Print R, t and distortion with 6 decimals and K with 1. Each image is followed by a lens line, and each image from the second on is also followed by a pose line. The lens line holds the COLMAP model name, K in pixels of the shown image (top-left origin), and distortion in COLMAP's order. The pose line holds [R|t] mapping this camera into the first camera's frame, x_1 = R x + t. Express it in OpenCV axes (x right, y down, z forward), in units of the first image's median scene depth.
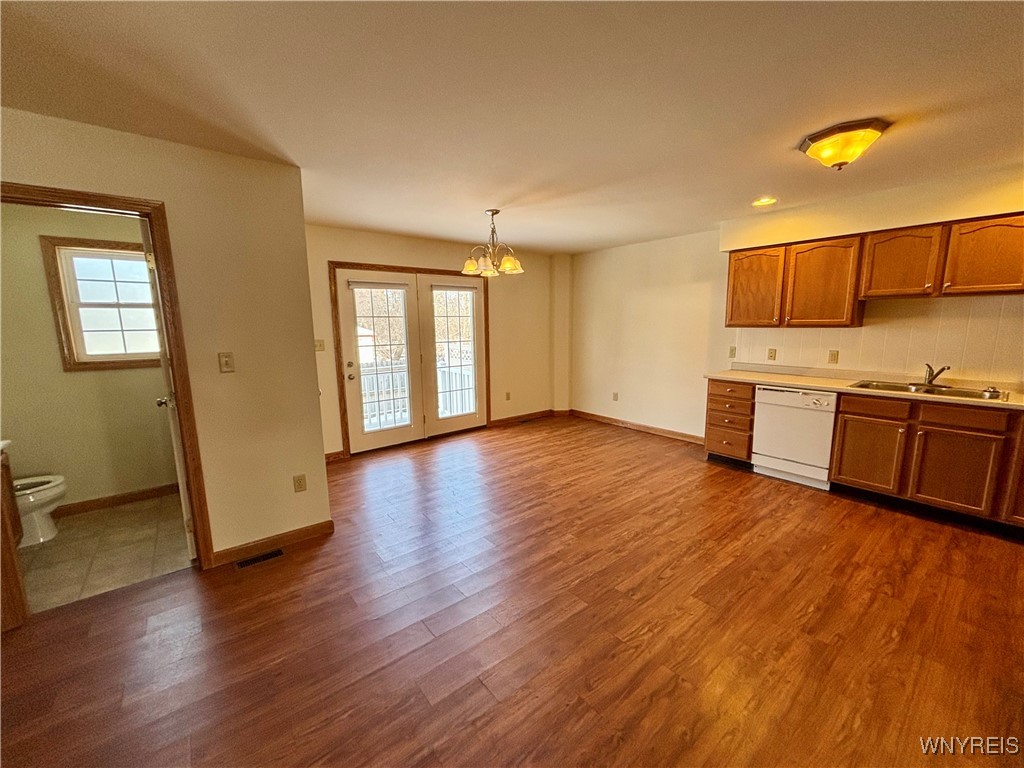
lens RADIAL K [[406.7, 0, 512.0], [0, 406.7, 384.0], [0, 0, 1]] dist [0.001100, 0.000324]
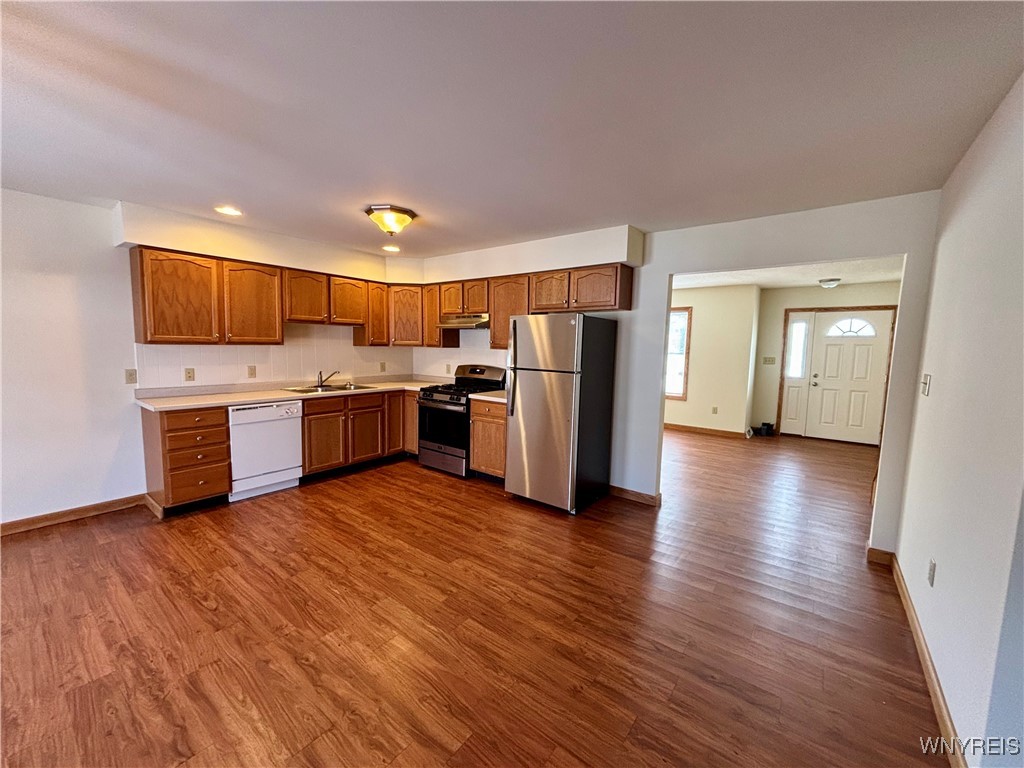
lens RADIAL K [[406.7, 0, 512.0], [0, 406.7, 384.0], [0, 0, 1]] dist [0.001100, 0.000324]
pose [[-0.219048, -0.090991, 0.971462, -0.485321], [0.129570, 0.984112, 0.121392, -0.088619], [-0.967073, 0.152463, -0.203778, 0.644746]]
